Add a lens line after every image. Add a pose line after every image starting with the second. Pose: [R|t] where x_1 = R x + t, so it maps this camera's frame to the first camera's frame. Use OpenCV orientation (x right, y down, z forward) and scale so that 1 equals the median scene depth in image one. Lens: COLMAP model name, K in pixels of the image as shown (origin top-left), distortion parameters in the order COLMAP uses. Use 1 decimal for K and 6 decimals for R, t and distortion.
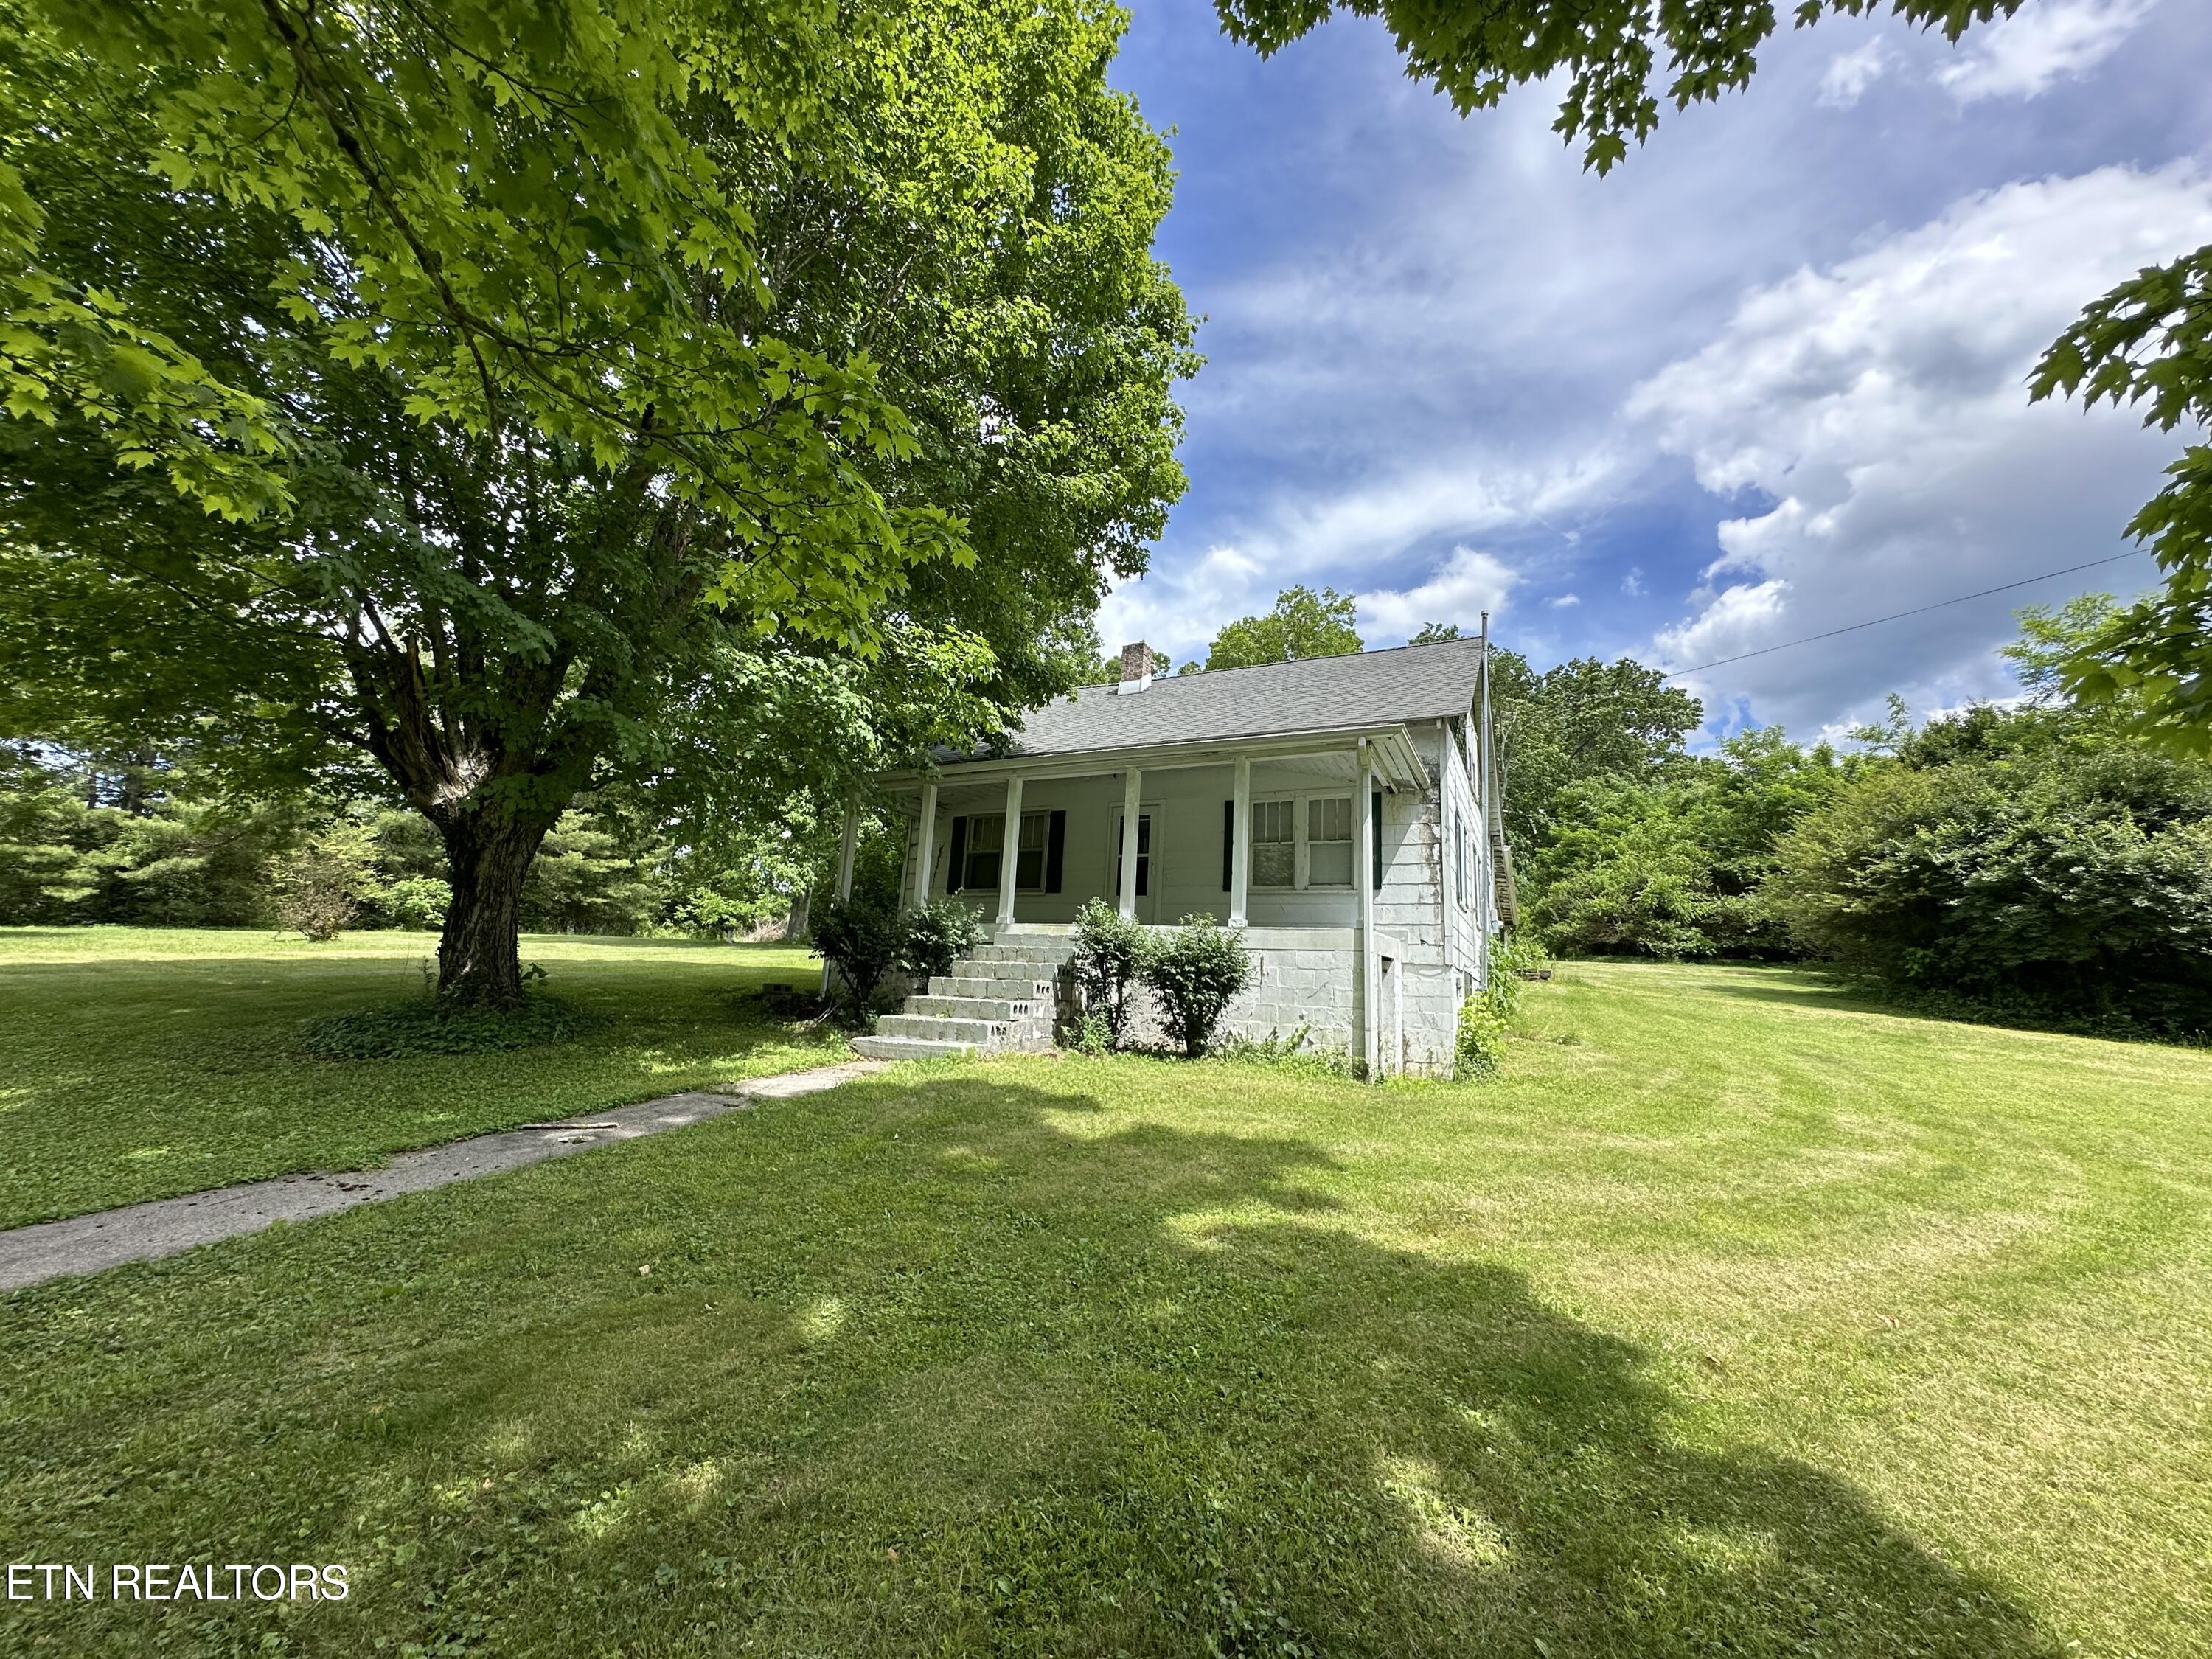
lens RADIAL K [[884.1, 0, 1107.9], [0, 884.1, 826.8], [0, 0, 1]] dist [-0.006060, 0.000972]
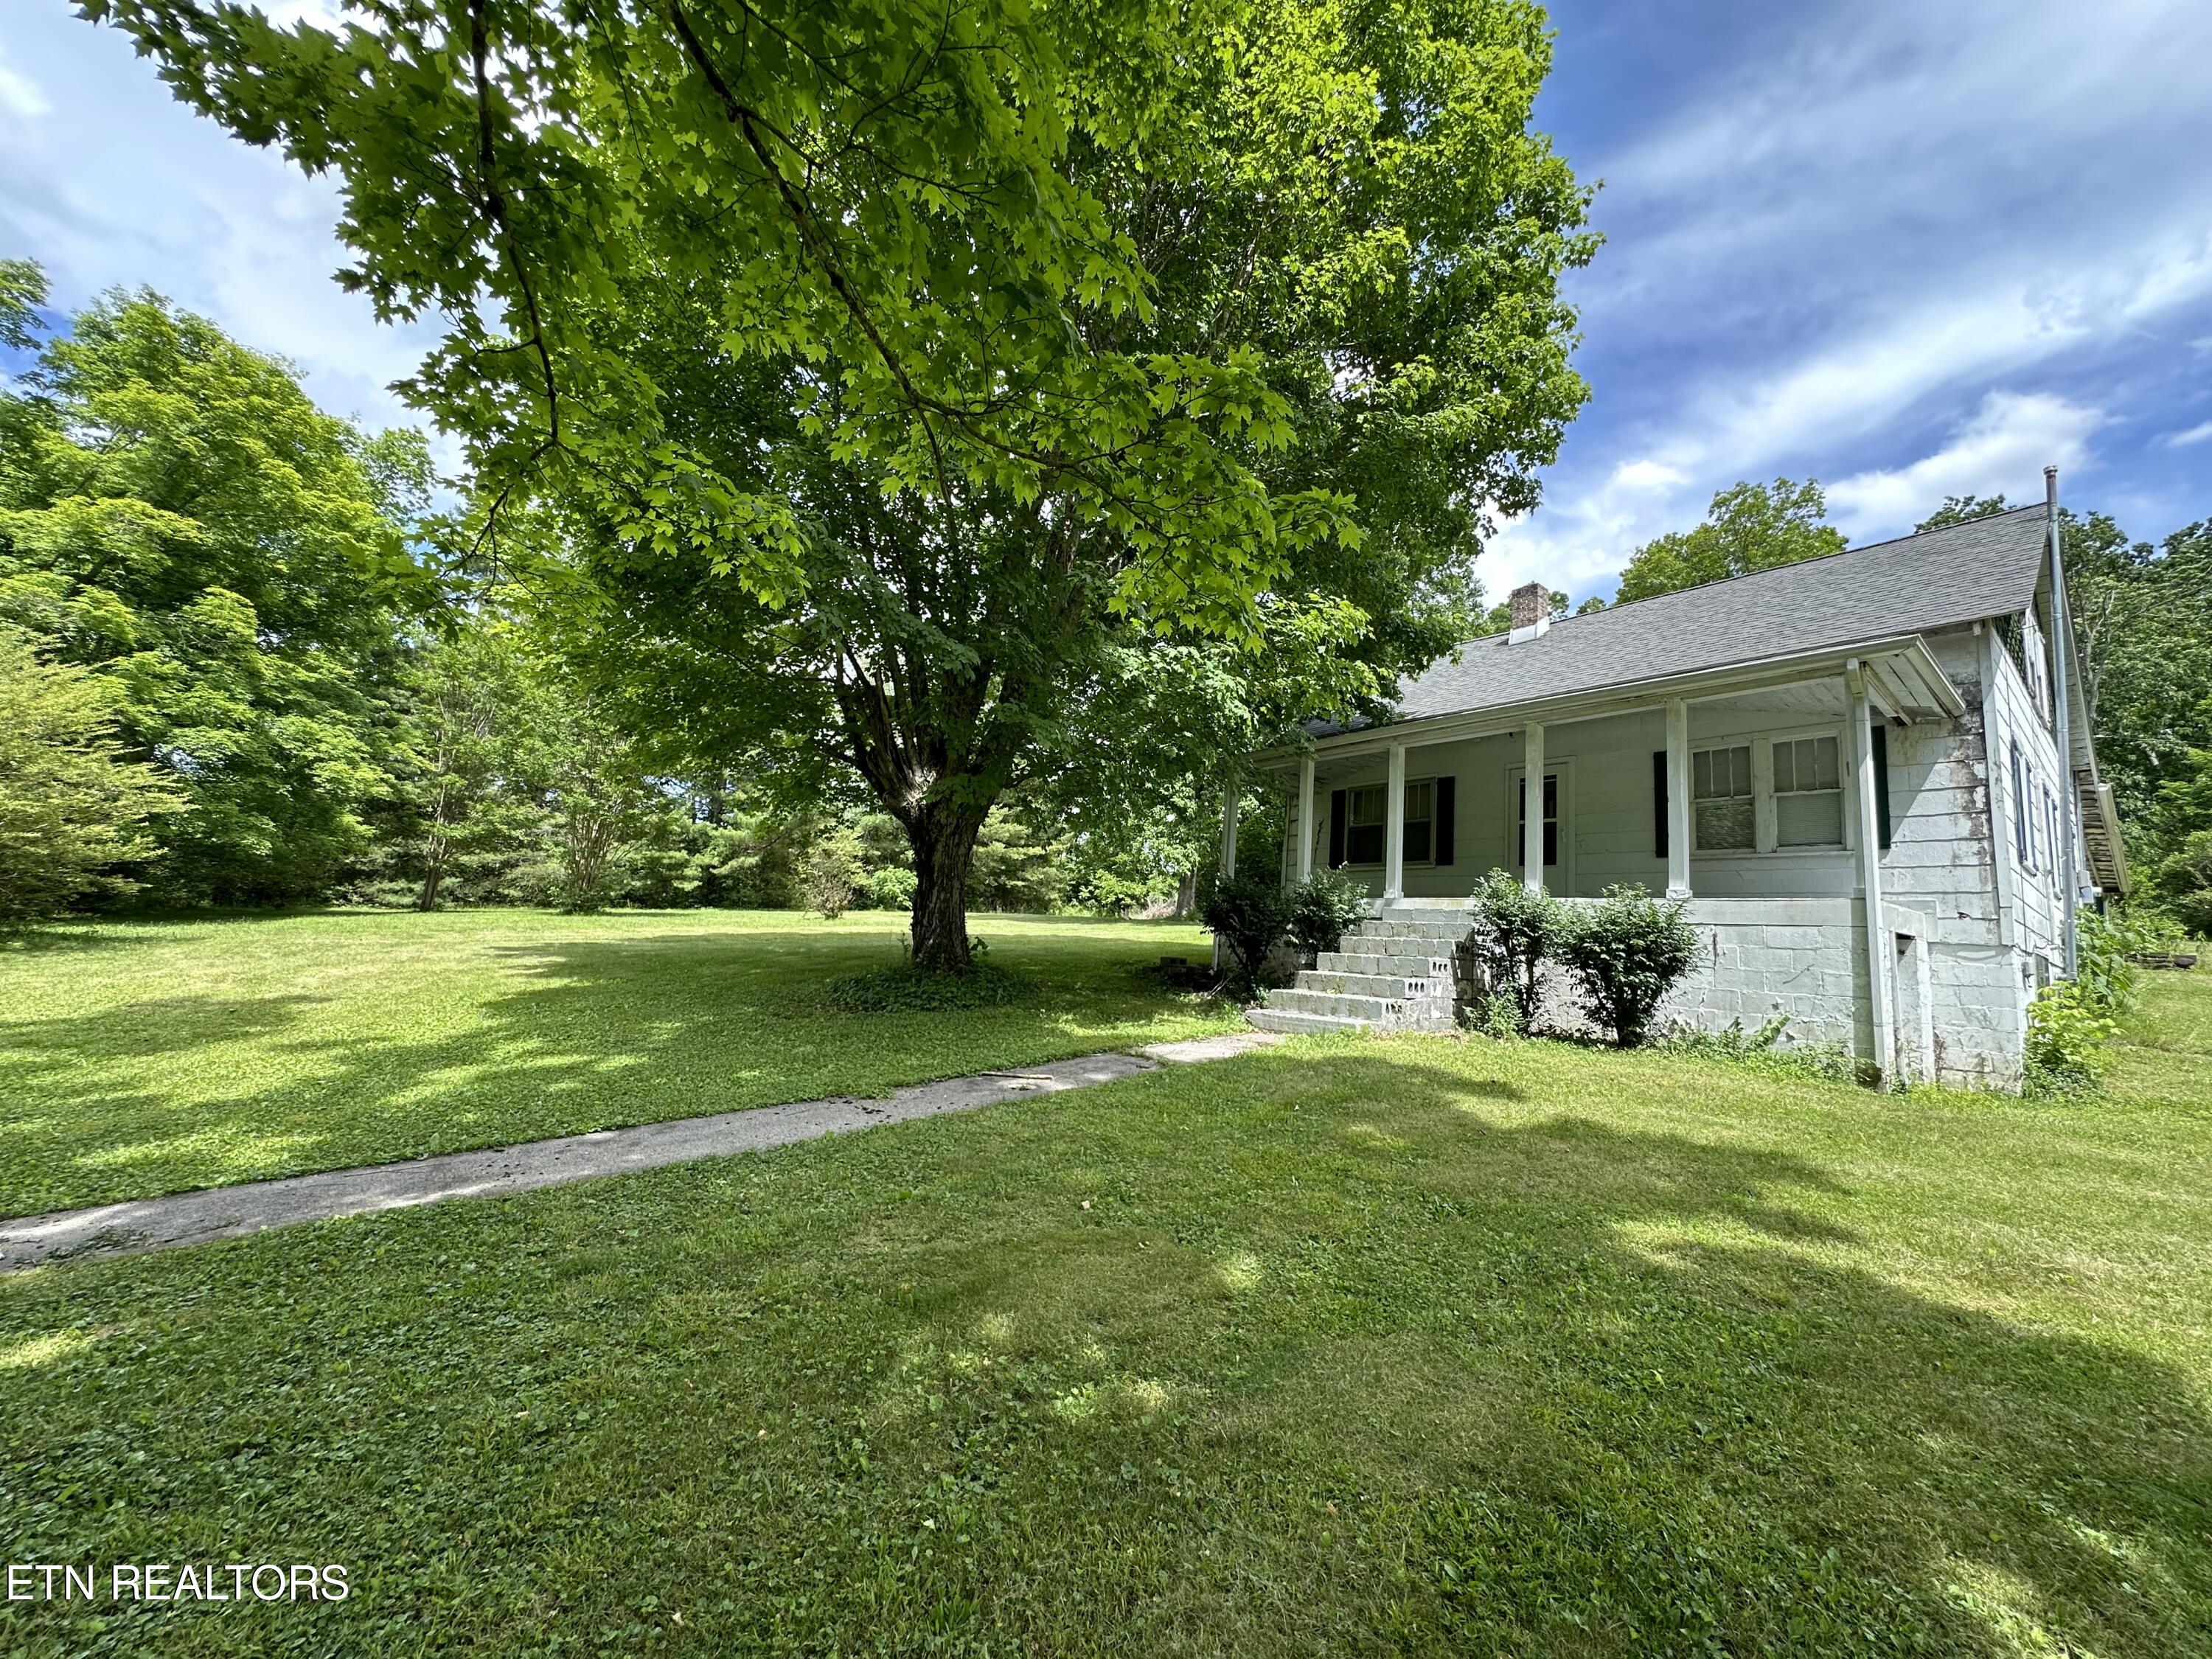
lens RADIAL K [[884.1, 0, 1101.4], [0, 884.1, 826.7], [0, 0, 1]] dist [-0.006060, 0.000972]
pose [[0.909714, -0.045497, -0.412735, -0.006554], [0.056185, 0.998325, 0.013790, 0.000882], [0.411416, -0.035734, 0.910747, -0.003928]]
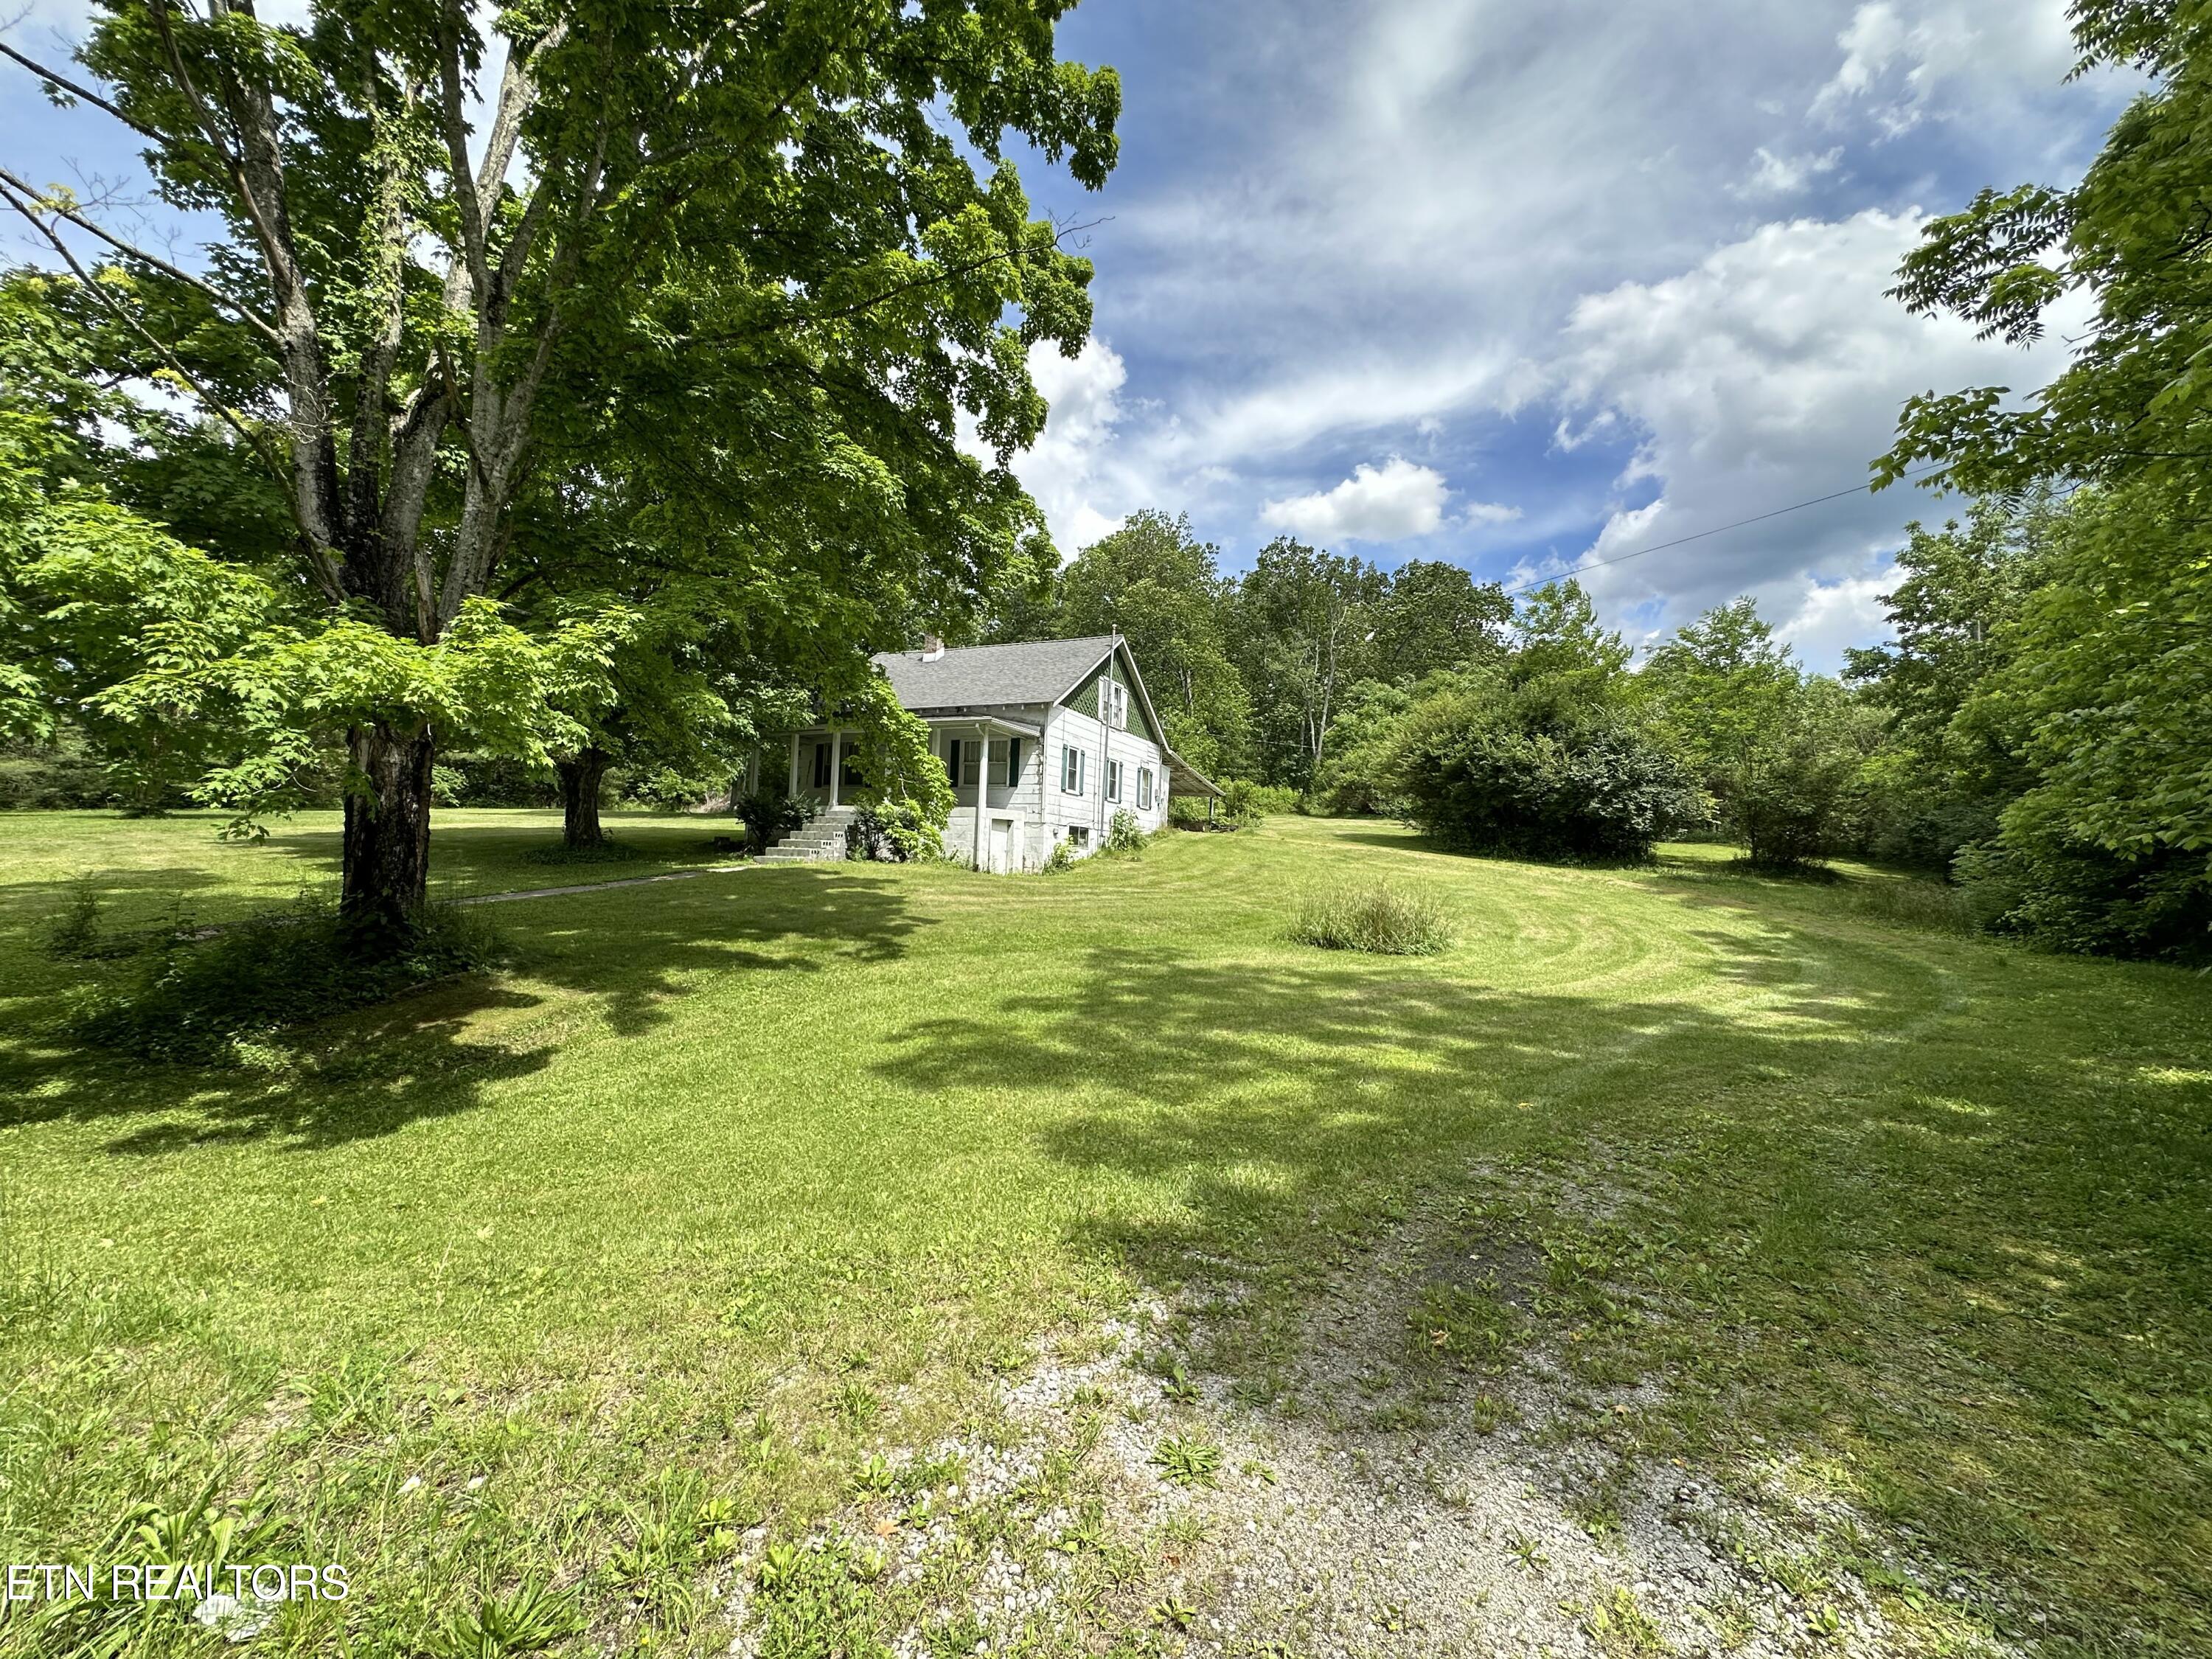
lens RADIAL K [[884.1, 0, 1136.9], [0, 884.1, 781.3], [0, 0, 1]] dist [-0.006060, 0.000972]
pose [[0.996869, -0.010307, 0.078399, 0.531140], [0.002128, 0.994607, 0.103694, -0.197542], [-0.079045, -0.103203, 0.991515, -1.362357]]
